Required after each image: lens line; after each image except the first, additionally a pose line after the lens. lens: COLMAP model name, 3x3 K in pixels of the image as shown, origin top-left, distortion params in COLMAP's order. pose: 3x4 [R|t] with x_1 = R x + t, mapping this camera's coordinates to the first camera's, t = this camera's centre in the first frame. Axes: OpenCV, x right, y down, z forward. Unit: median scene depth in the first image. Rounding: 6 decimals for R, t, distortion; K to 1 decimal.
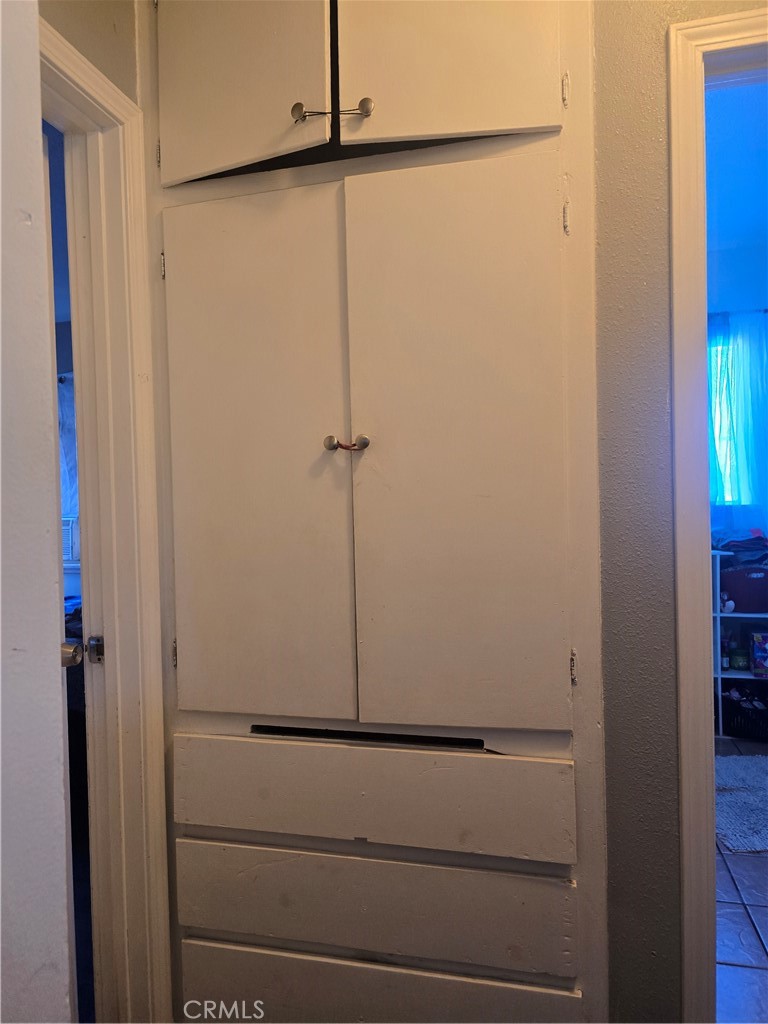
lens RADIAL K [[705.2, 0, 383.3], [0, 705.2, 514.0], [0, 0, 1]] dist [0.002623, 0.000190]
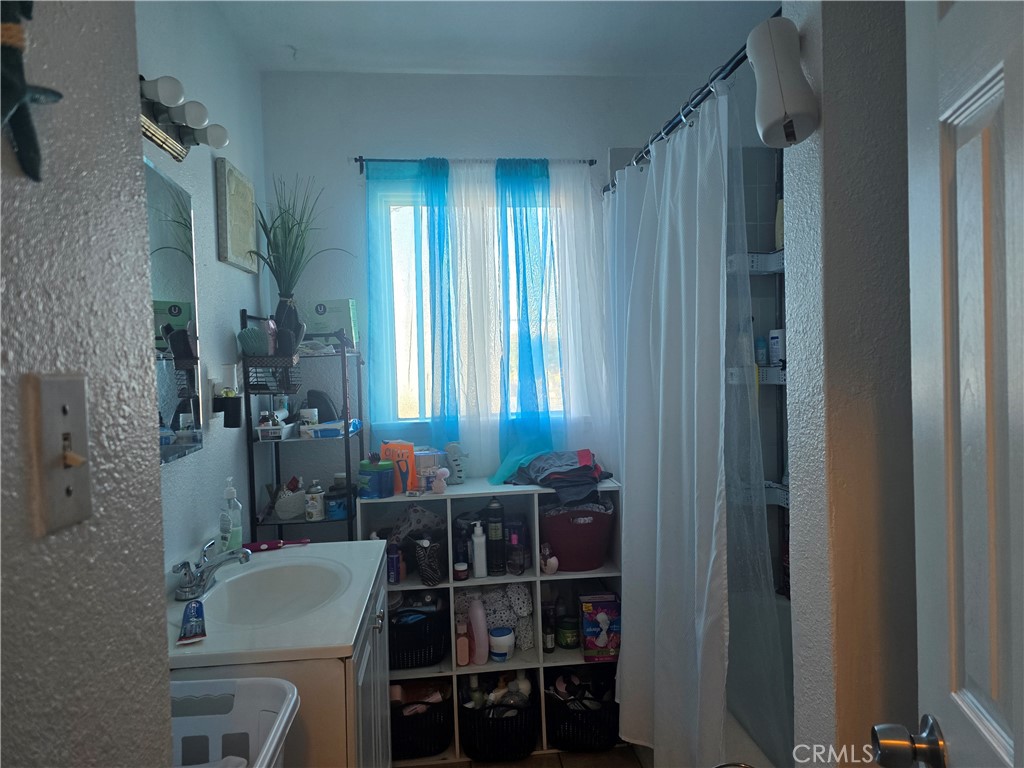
lens RADIAL K [[705.2, 0, 512.4], [0, 705.2, 381.6], [0, 0, 1]] dist [0.002623, 0.000190]
pose [[0.943485, -0.024973, 0.330472, 0.219429], [0.028036, 0.999597, -0.004504, -0.053439], [-0.330226, 0.013514, 0.943805, 0.331635]]
